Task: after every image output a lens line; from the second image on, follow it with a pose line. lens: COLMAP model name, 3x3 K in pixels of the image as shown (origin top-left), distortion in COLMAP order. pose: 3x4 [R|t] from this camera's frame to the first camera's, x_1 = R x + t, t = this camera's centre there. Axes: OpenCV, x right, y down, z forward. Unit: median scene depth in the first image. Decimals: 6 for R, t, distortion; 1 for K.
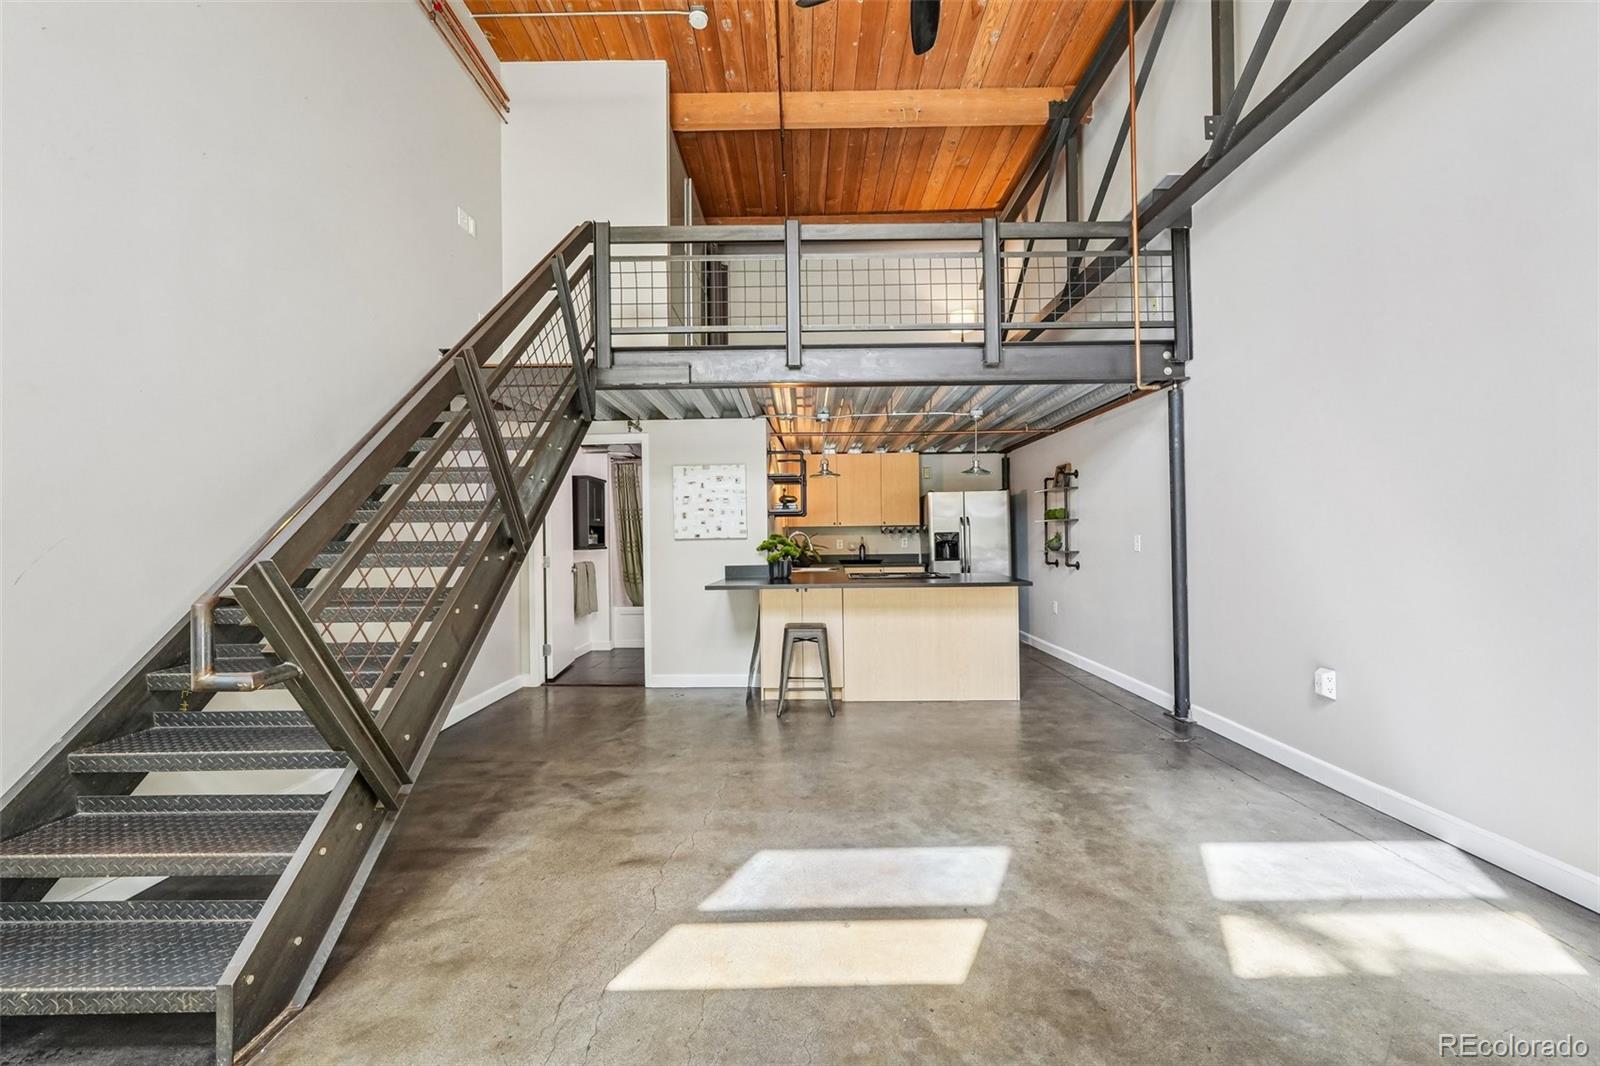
lens RADIAL K [[676.6, 0, 803.5], [0, 676.6, 536.5], [0, 0, 1]] dist [-0.005104, 0.003096]
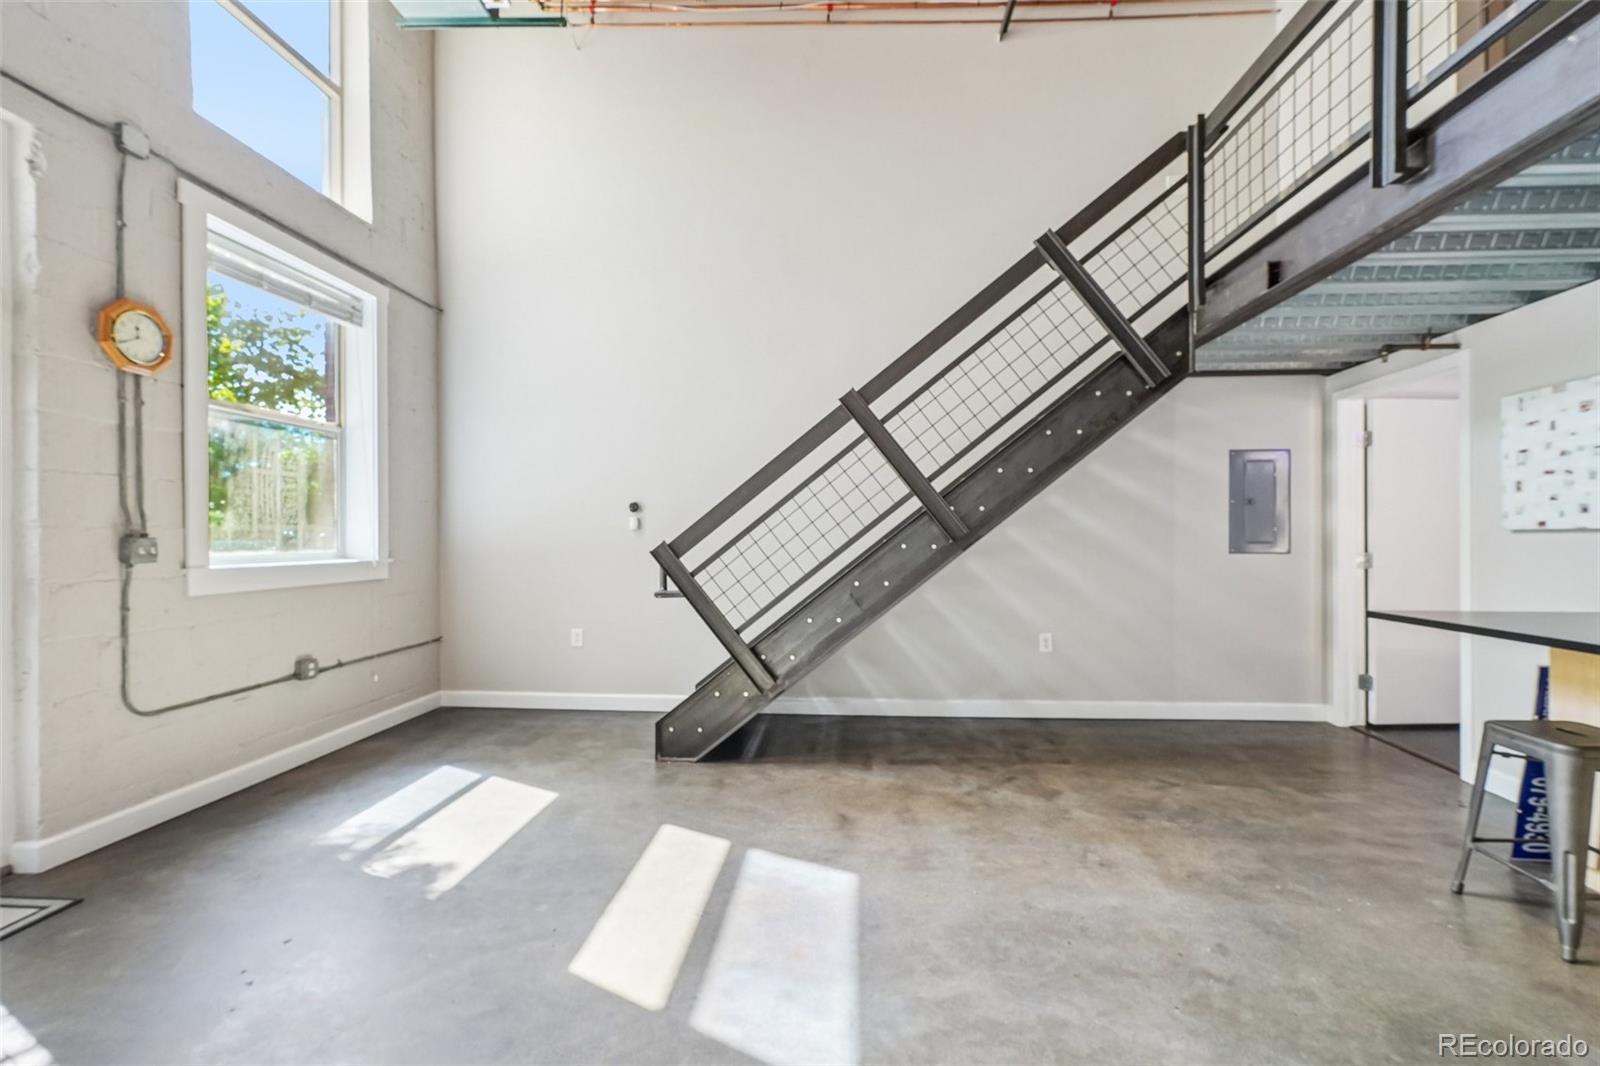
lens RADIAL K [[684.9, 0, 806.4], [0, 684.9, 537.3], [0, 0, 1]] dist [0.000014, 0.000610]
pose [[-0.067557, 0.015826, -0.997590, 0.491981], [0.005037, 0.999867, 0.015521, -0.001851], [0.997703, -0.003977, -0.067628, 0.569071]]
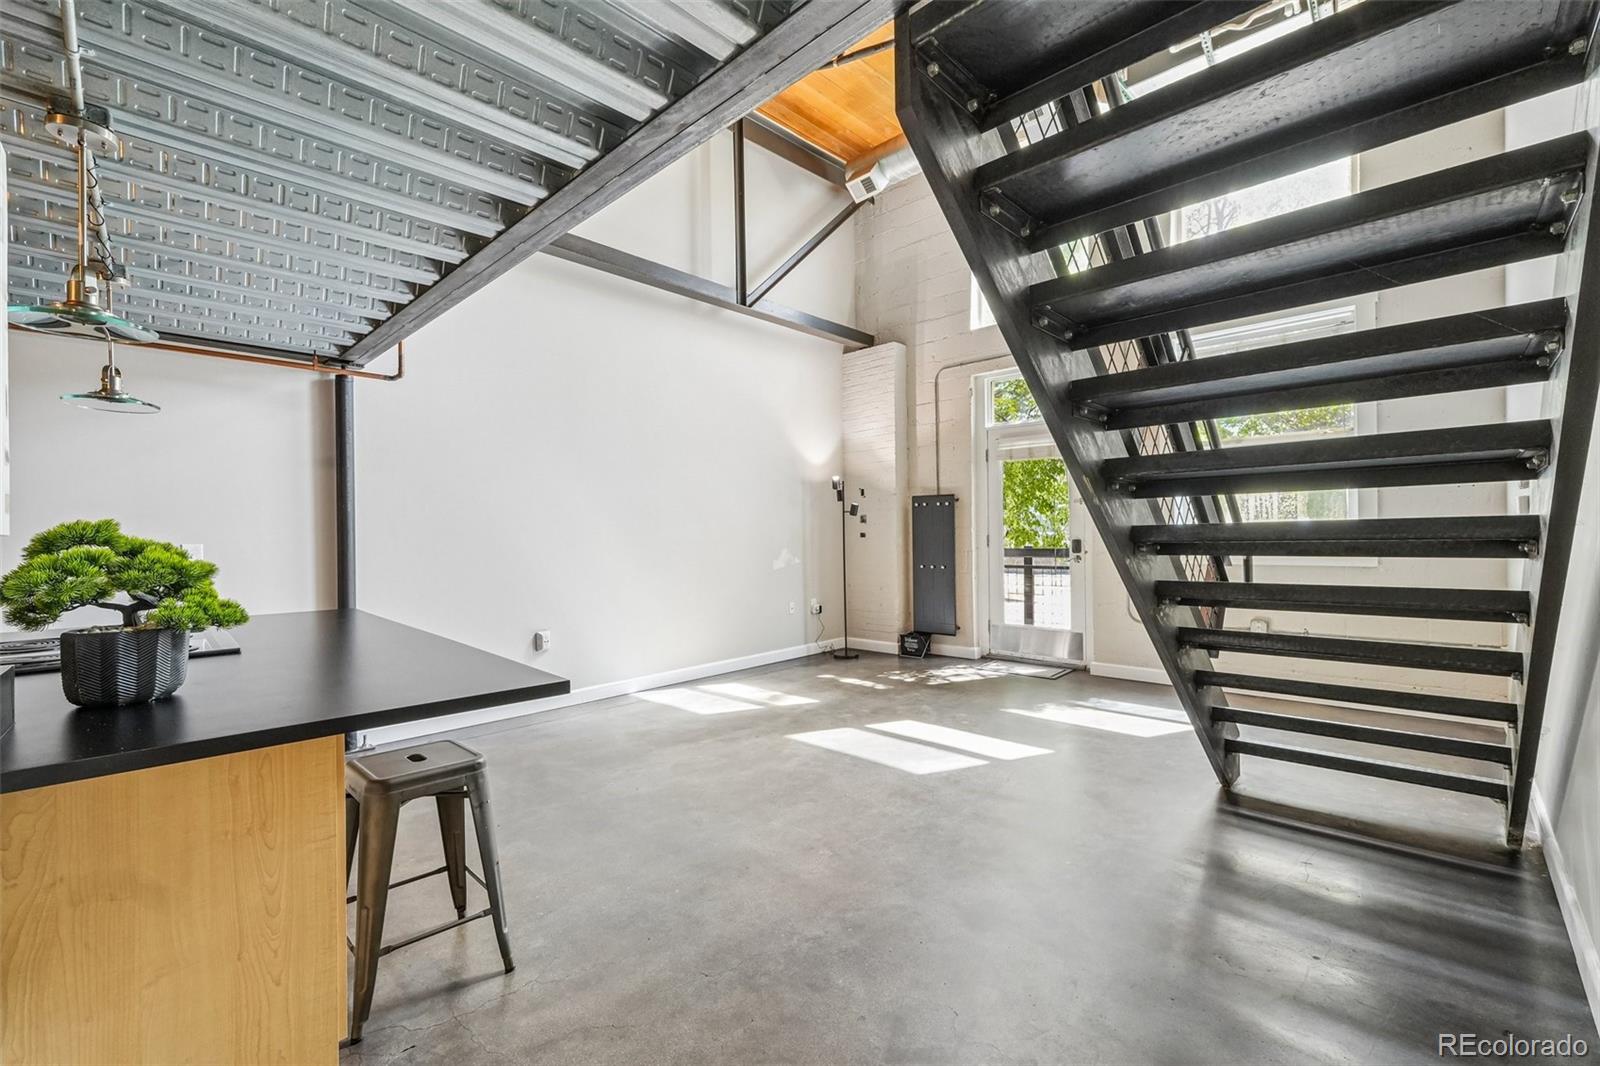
lens RADIAL K [[676.6, 0, 803.5], [0, 676.6, 536.5], [0, 0, 1]] dist [-0.005104, 0.003096]
pose [[-0.728391, 0.022013, 0.684808, -0.453752], [0.020573, 0.999736, -0.010254, 0.012428], [-0.684852, 0.006620, -0.728652, 1.183164]]
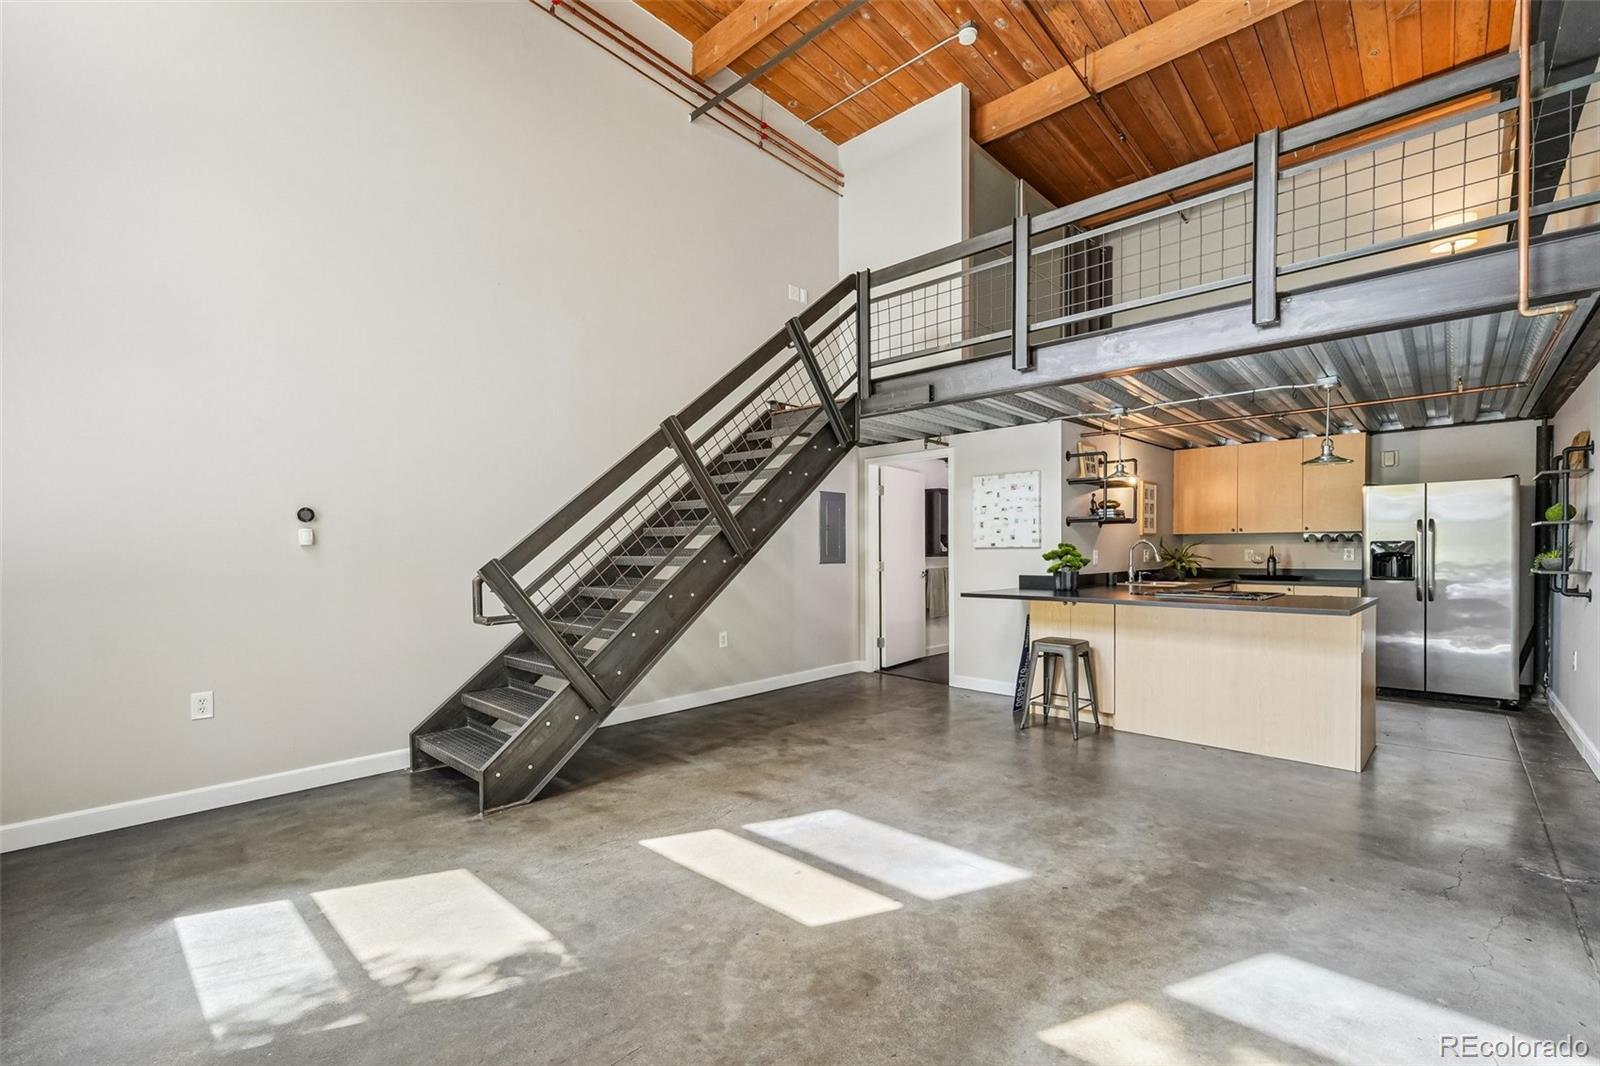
lens RADIAL K [[690.4, 0, 805.6], [0, 690.4, 566.5], [0, 0, 1]] dist [-0.000714, 0.001089]
pose [[0.734823, 0.026044, -0.677759, 0.409839], [-0.003459, 0.999393, 0.034653, -0.003925], [0.678250, -0.023120, 0.734467, 0.057360]]
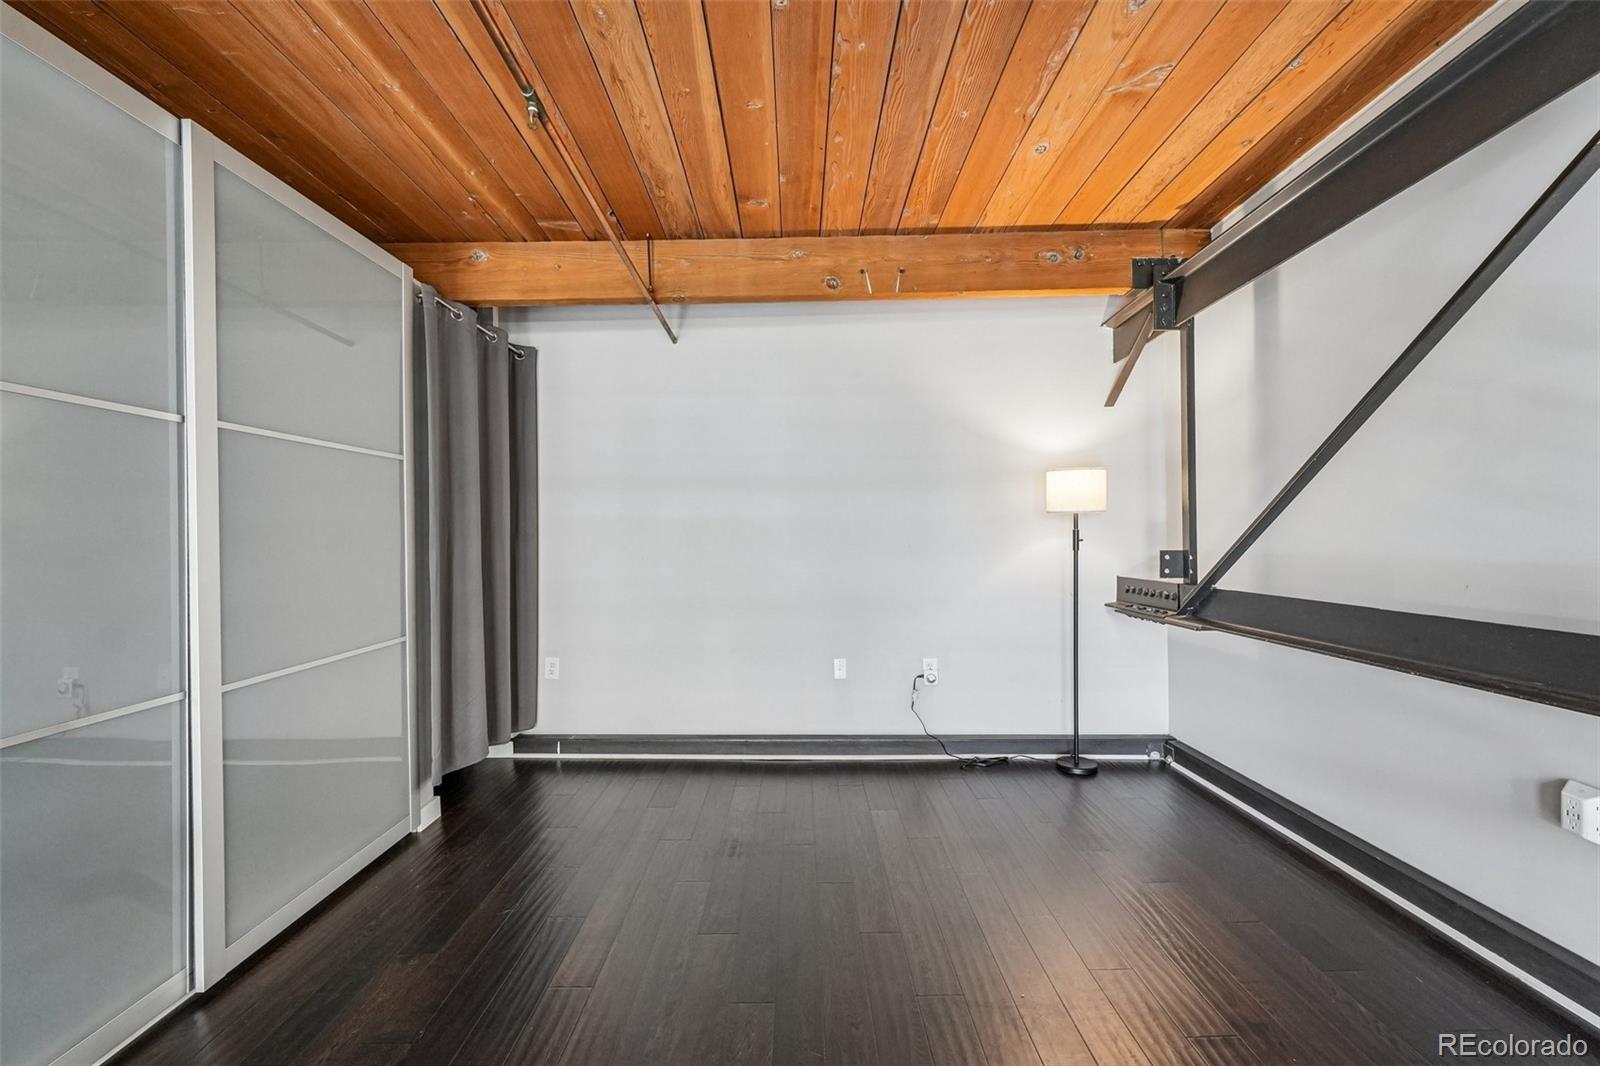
lens RADIAL K [[676.6, 0, 803.5], [0, 676.6, 536.5], [0, 0, 1]] dist [-0.005104, 0.003096]
pose [[0.999981, -0.000140, 0.006088, 0.110327], [0.000134, 0.999999, 0.001003, -0.502488], [-0.006088, -0.001002, 0.999981, 1.007860]]
